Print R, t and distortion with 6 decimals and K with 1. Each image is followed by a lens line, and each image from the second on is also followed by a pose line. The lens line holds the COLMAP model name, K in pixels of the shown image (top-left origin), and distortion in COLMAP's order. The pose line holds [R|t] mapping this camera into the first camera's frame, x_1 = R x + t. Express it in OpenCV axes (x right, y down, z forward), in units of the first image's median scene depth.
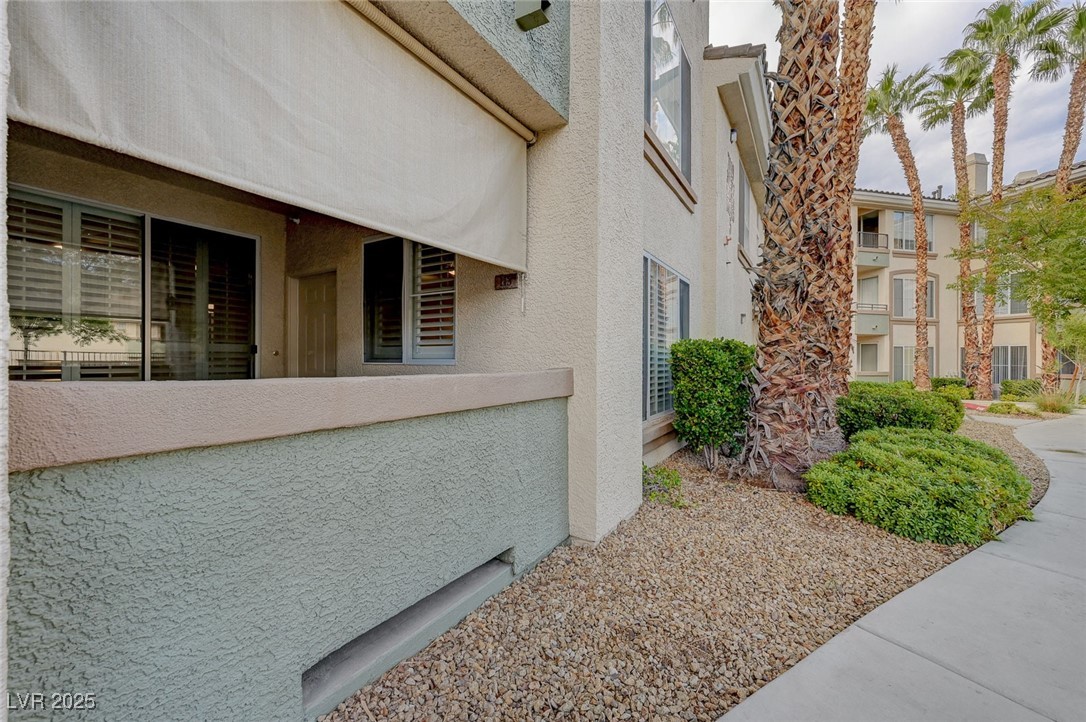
lens RADIAL K [[424.2, 0, 546.0], [0, 424.2, 364.0], [0, 0, 1]] dist [0.003007, 0.000267]
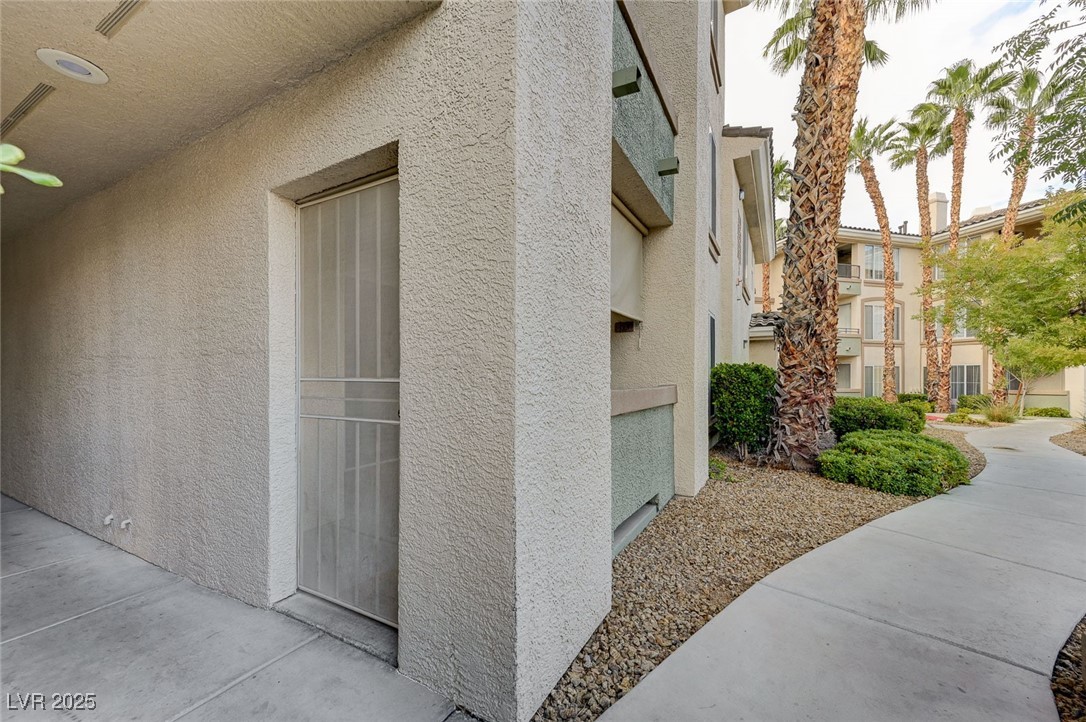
lens RADIAL K [[424.3, 0, 541.3], [0, 424.3, 385.1], [0, 0, 1]] dist [0.015134, 0.000037]
pose [[0.998969, -0.004912, 0.045136, -0.203440], [0.004742, 0.999981, 0.003875, 0.000982], [-0.045154, -0.003657, 0.998973, -0.210840]]
